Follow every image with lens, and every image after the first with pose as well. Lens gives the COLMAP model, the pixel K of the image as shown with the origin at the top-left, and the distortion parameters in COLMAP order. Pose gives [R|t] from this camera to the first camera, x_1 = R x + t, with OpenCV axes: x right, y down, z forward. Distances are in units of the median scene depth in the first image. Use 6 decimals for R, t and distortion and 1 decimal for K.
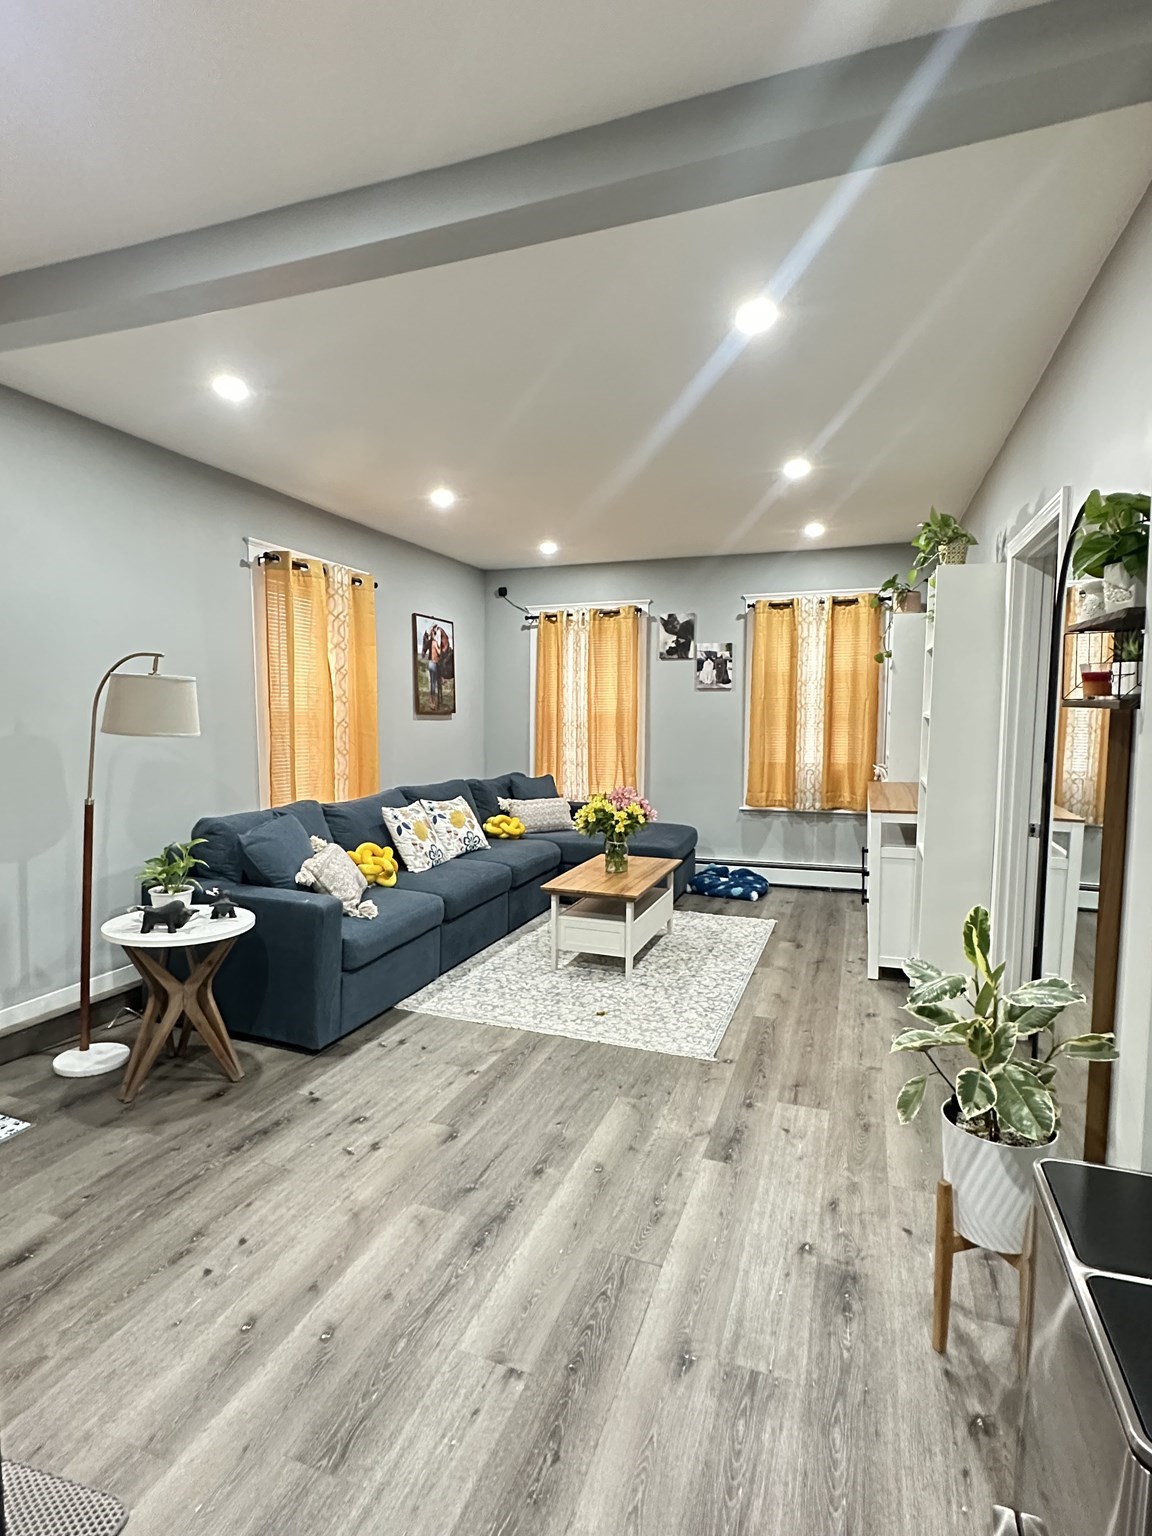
lens RADIAL K [[798.9, 0, 561.4], [0, 798.9, 761.7], [0, 0, 1]] dist [-0.002999, -0.000016]
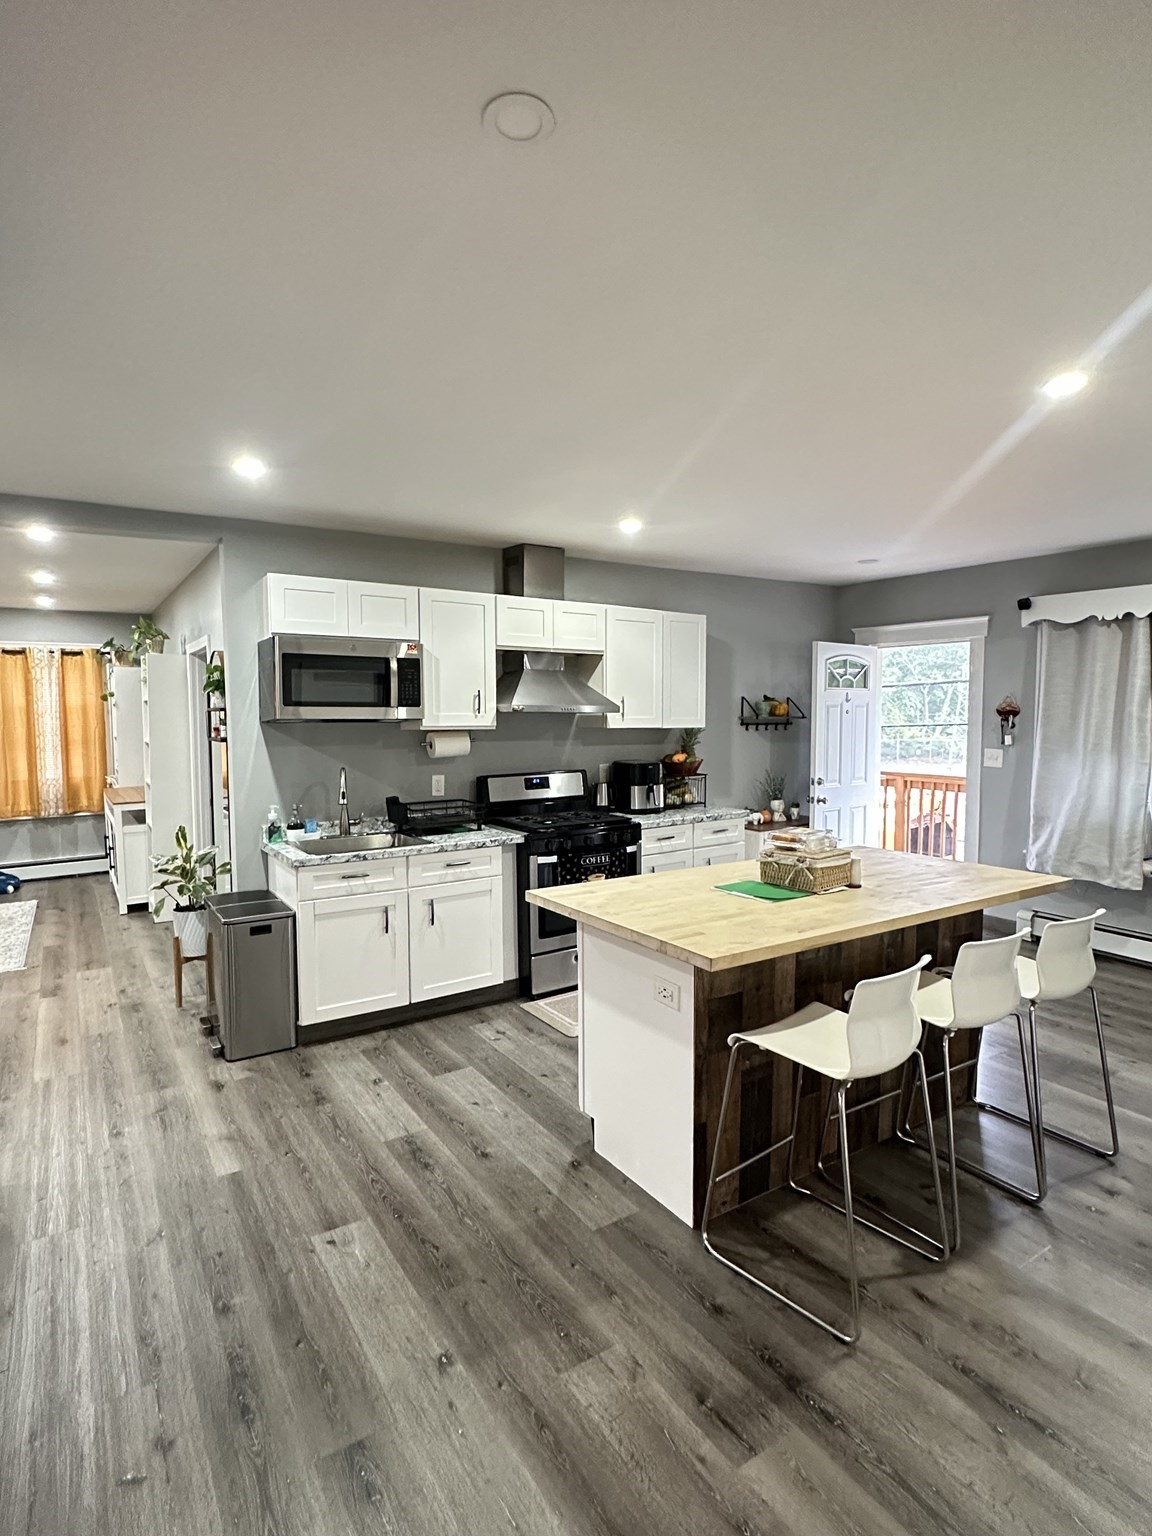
lens RADIAL K [[798.9, 0, 576.2], [0, 798.9, 772.5], [0, 0, 1]] dist [-0.002999, -0.000016]
pose [[0.594043, -0.061052, 0.802114, -0.237468], [0.065602, 0.997471, 0.027336, 0.014005], [-0.801754, 0.036382, 0.596546, -0.480874]]
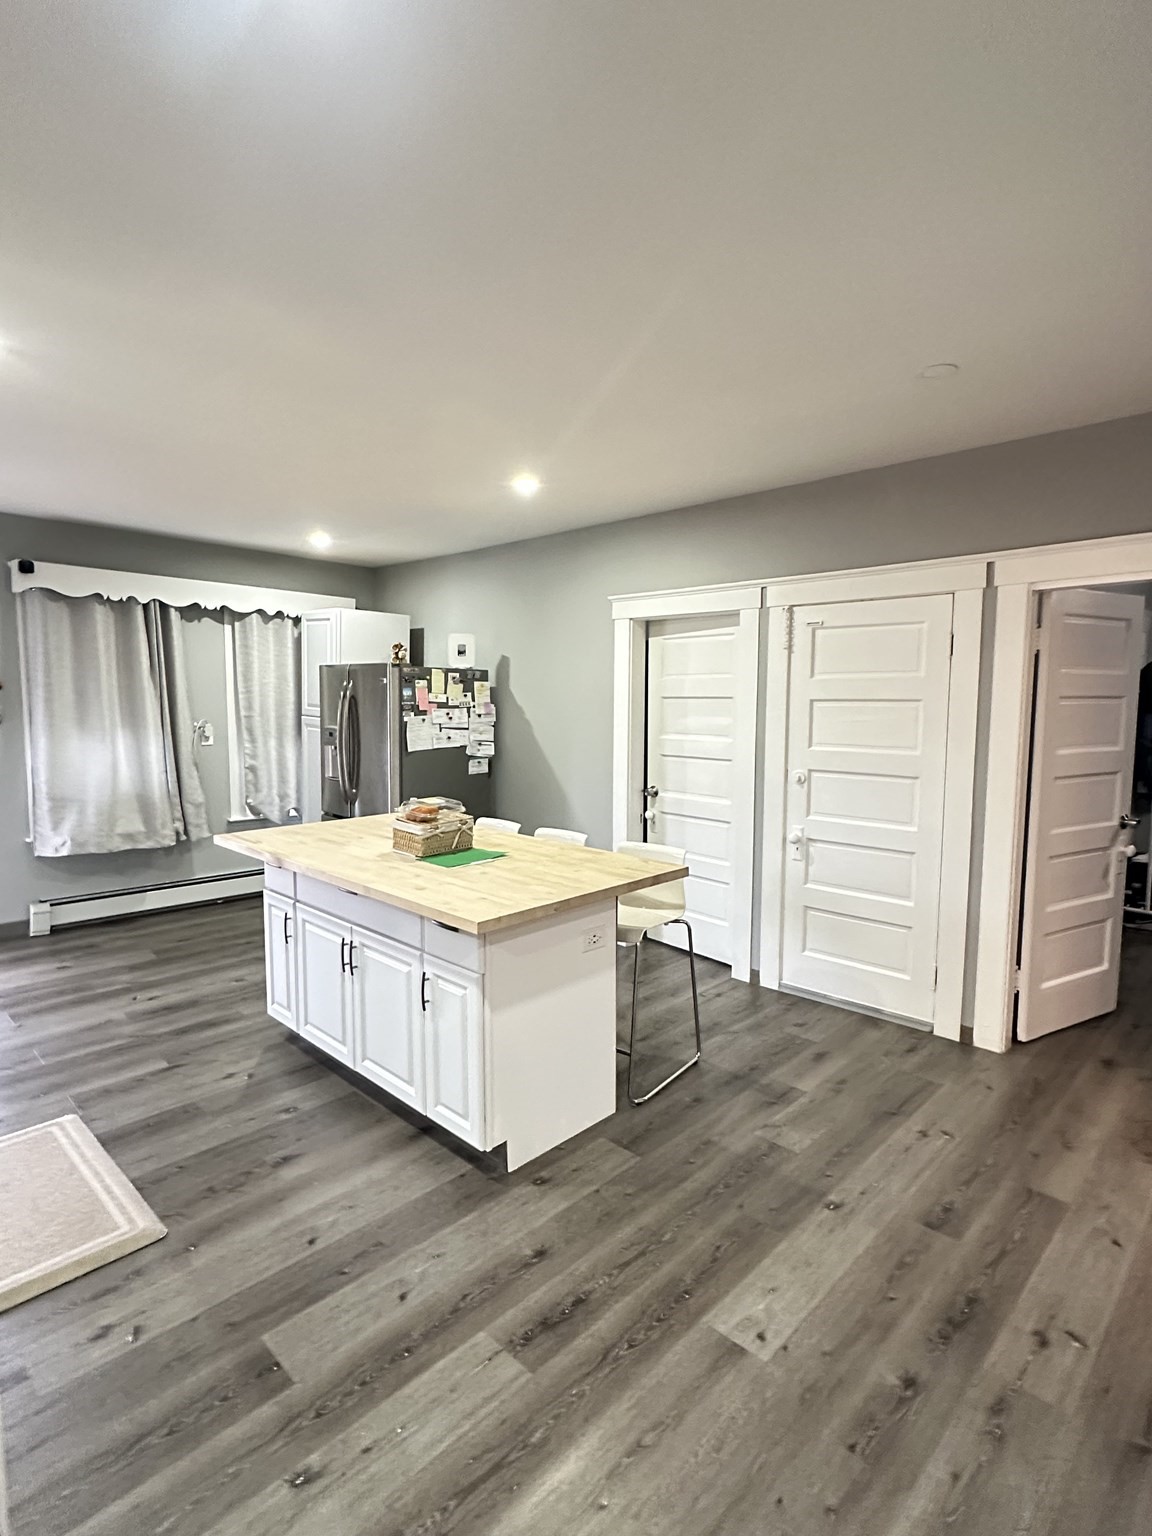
lens RADIAL K [[798.9, 0, 567.5], [0, 798.9, 773.9], [0, 0, 1]] dist [-0.002999, -0.000016]
pose [[-0.916398, -0.047430, 0.397447, -0.023508], [0.023761, 0.984757, 0.172303, -0.041694], [-0.399562, 0.167342, -0.901303, 0.244981]]
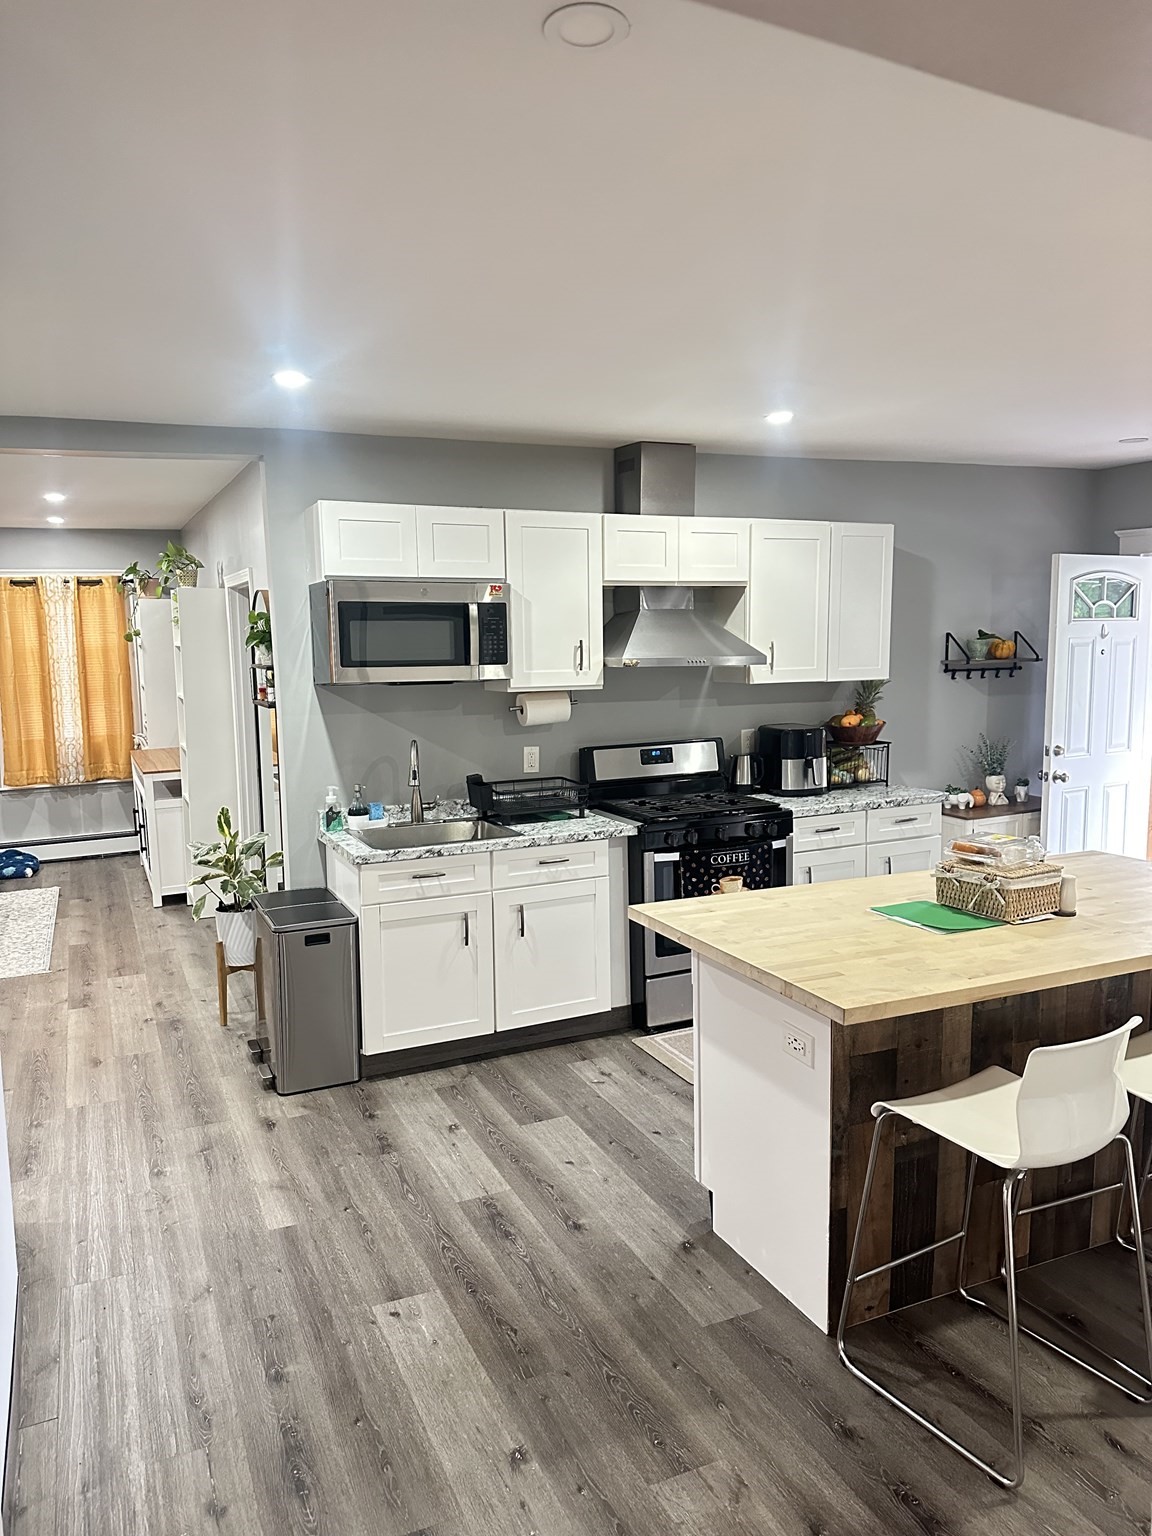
lens RADIAL K [[1087.8, 0, 565.8], [0, 1087.8, 774.8], [0, 0, 1]] dist [0.072366, -0.092514]
pose [[0.710303, -0.100489, 0.696686, -0.262306], [0.068686, 0.994929, 0.073478, -0.012807], [-0.700536, -0.004339, 0.713603, -0.531098]]
